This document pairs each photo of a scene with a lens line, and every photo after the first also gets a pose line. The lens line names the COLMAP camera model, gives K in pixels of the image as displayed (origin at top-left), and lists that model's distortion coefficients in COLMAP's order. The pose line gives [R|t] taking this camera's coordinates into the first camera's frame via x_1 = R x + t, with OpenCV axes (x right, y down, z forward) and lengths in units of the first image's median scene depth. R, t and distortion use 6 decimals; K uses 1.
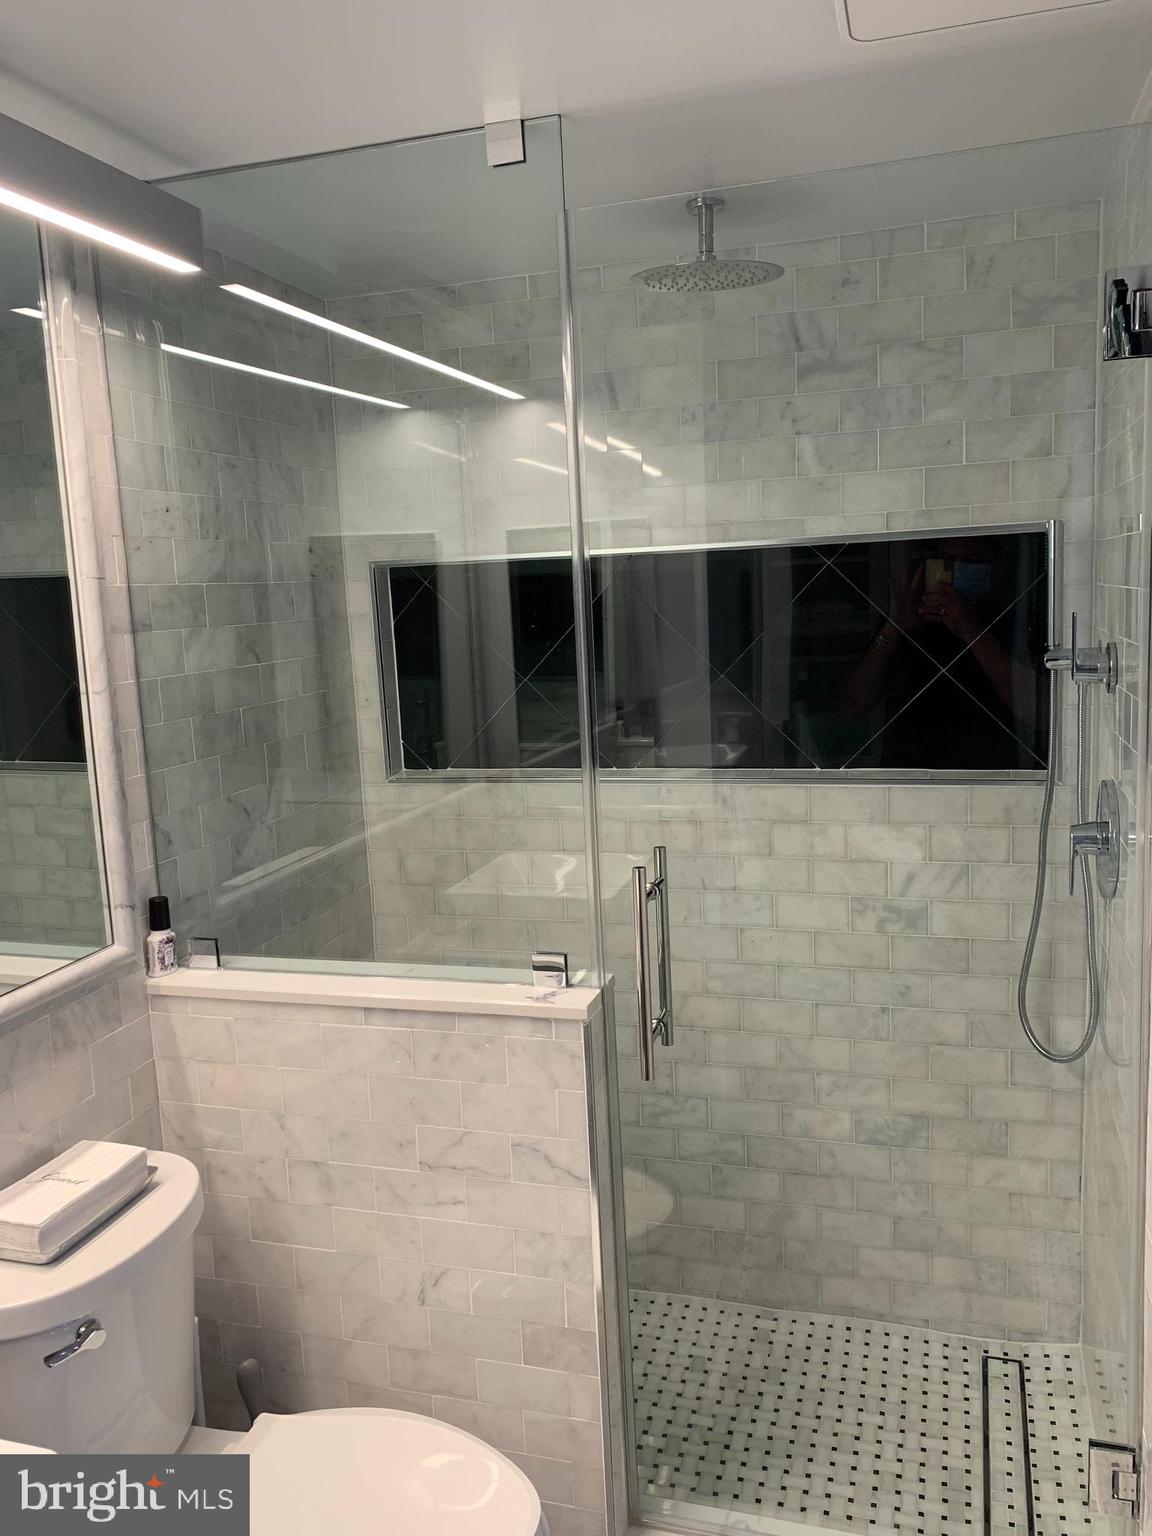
lens RADIAL K [[1186.3, 0, 578.6], [0, 1186.3, 775.2], [0, 0, 1]] dist [0.004796, 0.037931]
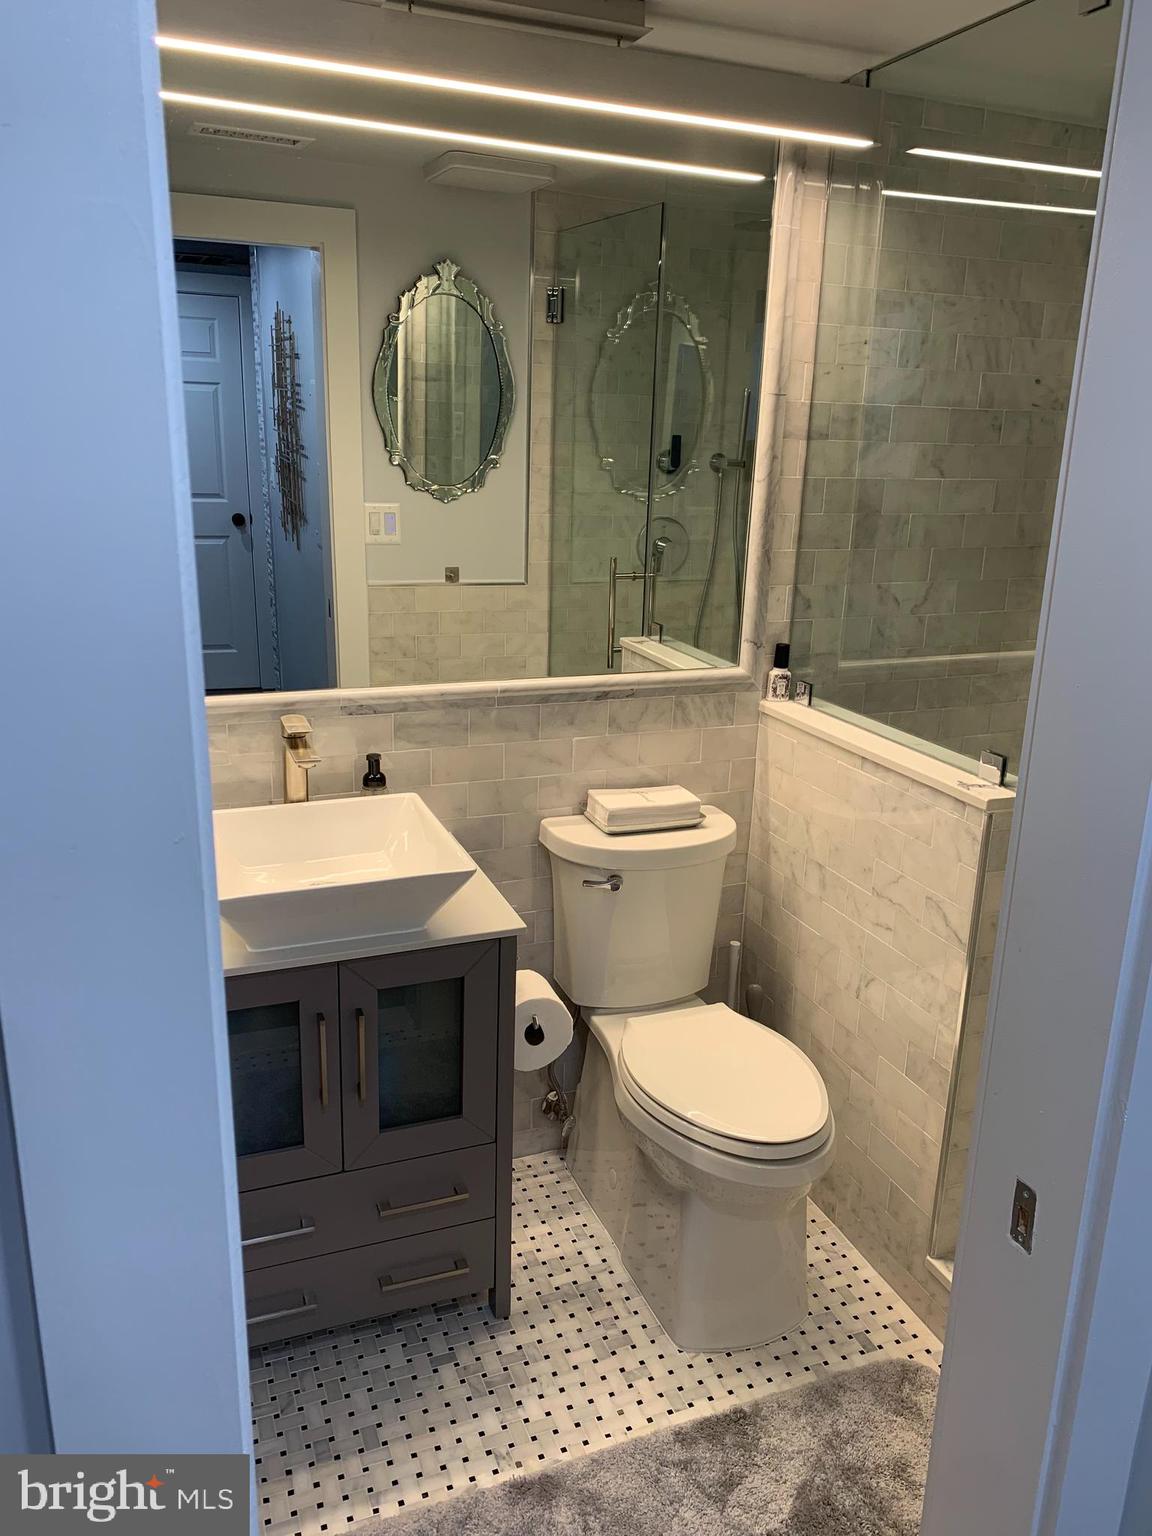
lens RADIAL K [[1165.2, 0, 575.9], [0, 1165.2, 793.0], [0, 0, 1]] dist [0.003591, -0.007014]
pose [[0.619296, 0.299641, -0.725733, 0.517561], [-0.182044, 0.953925, 0.238511, -0.007781], [0.763762, -0.015593, 0.645309, -0.035104]]
